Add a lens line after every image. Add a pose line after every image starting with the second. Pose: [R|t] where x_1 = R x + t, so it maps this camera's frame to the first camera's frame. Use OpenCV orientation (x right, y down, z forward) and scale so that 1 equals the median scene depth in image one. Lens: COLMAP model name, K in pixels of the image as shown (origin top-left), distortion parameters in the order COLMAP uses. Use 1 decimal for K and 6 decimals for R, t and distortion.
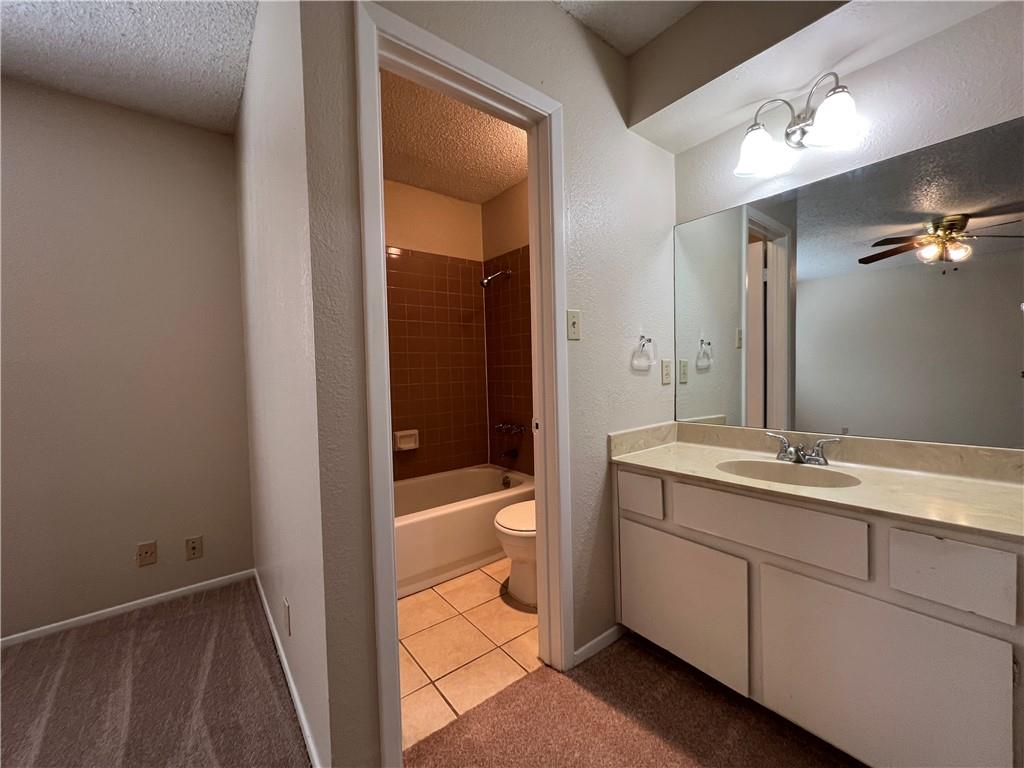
lens RADIAL K [[415.3, 0, 509.1], [0, 415.3, 381.8], [0, 0, 1]] dist [0.000582, 0.000388]
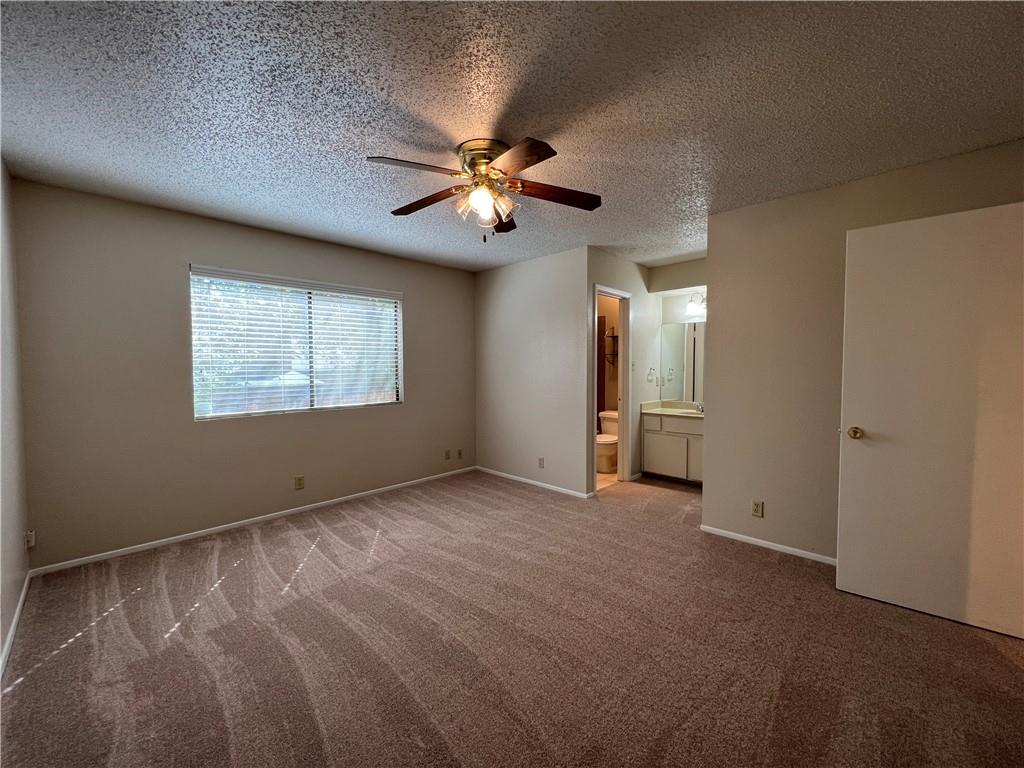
lens RADIAL K [[415.3, 0, 509.1], [0, 415.3, 381.8], [0, 0, 1]] dist [0.000582, 0.000388]
pose [[0.991698, 0.016223, 0.127560, -1.010212], [-0.016543, 0.999862, 0.001454, -0.008110], [-0.127519, -0.003552, 0.991830, -1.687509]]
